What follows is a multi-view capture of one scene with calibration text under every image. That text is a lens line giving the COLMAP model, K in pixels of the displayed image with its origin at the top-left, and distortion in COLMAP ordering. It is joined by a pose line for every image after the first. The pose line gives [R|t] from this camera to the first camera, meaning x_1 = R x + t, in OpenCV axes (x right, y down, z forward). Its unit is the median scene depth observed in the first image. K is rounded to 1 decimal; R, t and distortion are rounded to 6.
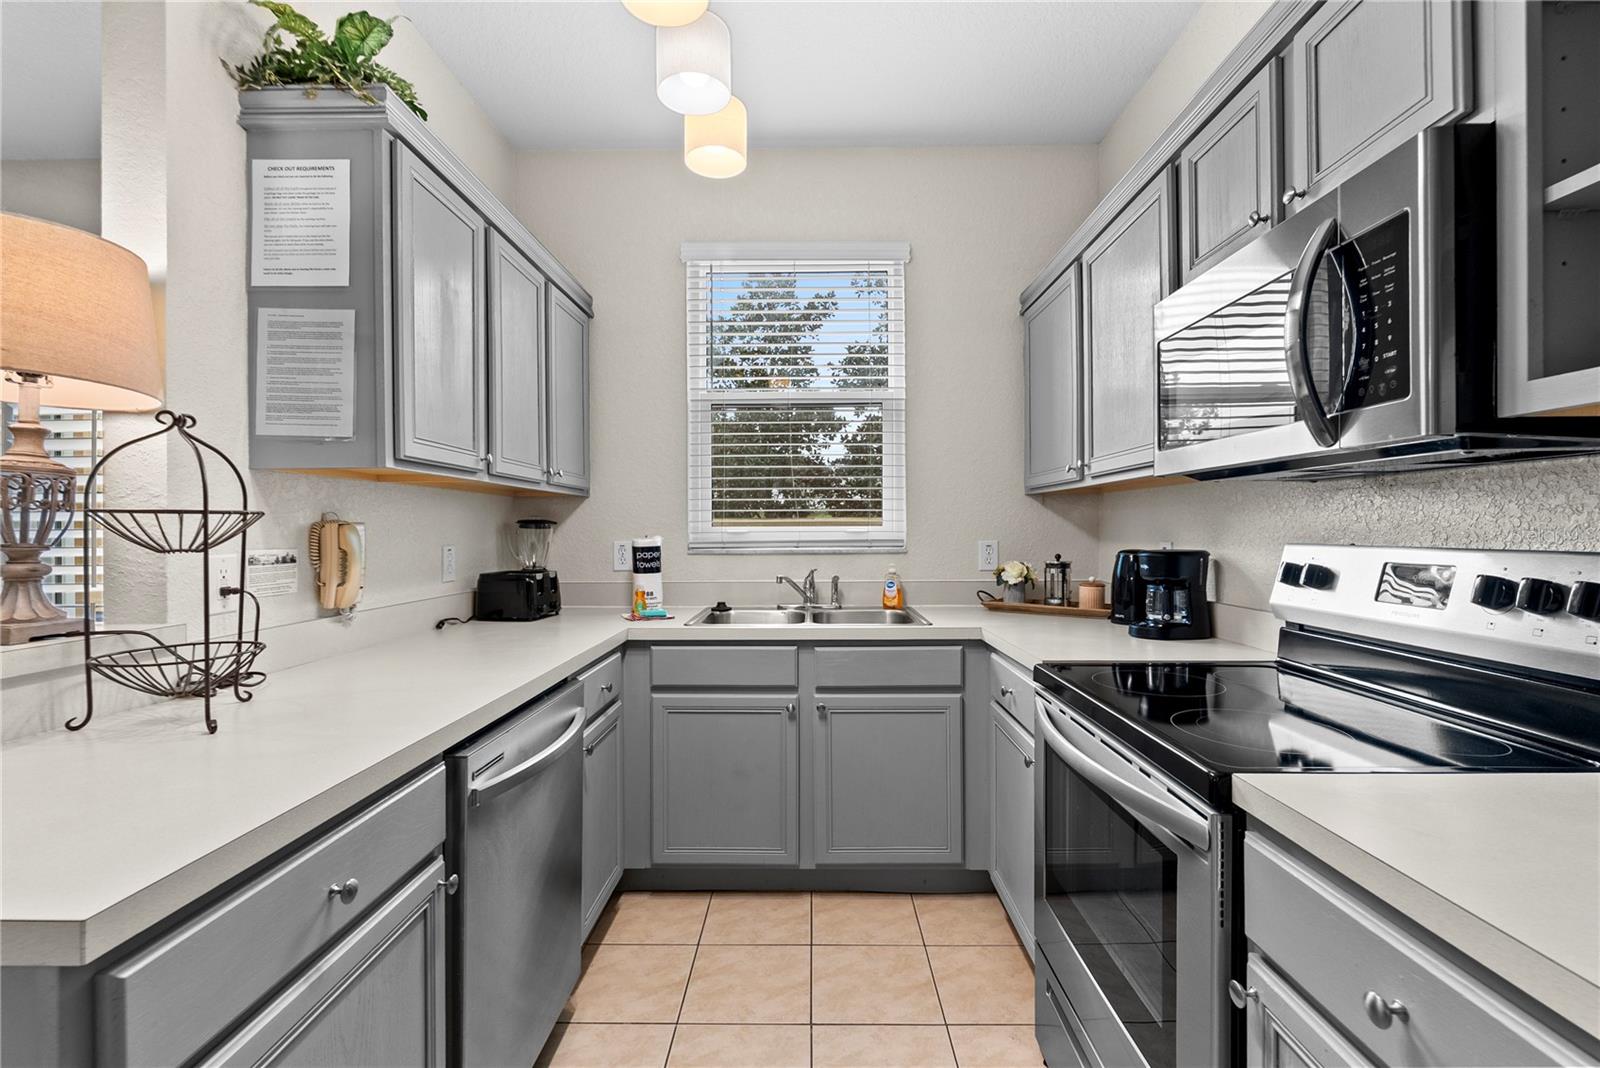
lens RADIAL K [[719.3, 0, 803.0], [0, 719.3, 536.1], [0, 0, 1]] dist [-0.009254, 0.002626]
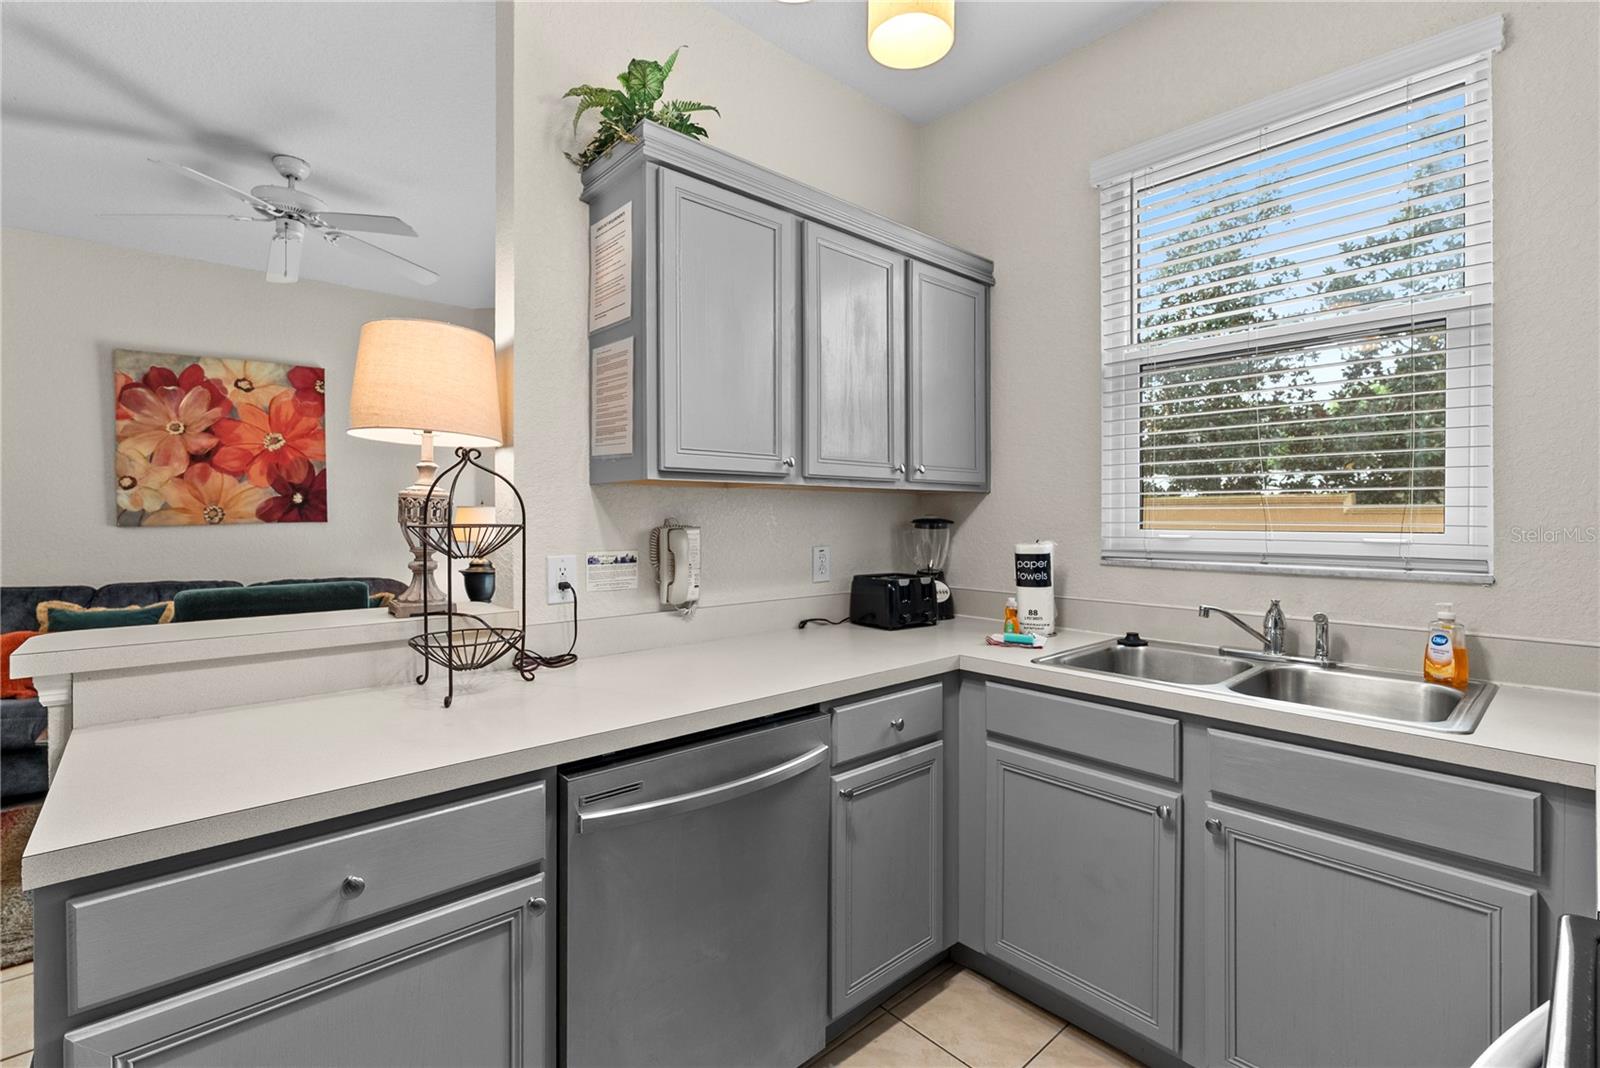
lens RADIAL K [[719.3, 0, 805.9], [0, 719.3, 520.9], [0, 0, 1]] dist [-0.009254, 0.002626]
pose [[0.669922, 0.010571, -0.742357, 0.253695], [-0.009701, 0.999938, 0.005484, -0.029471], [0.742369, 0.003527, 0.669982, 0.318079]]
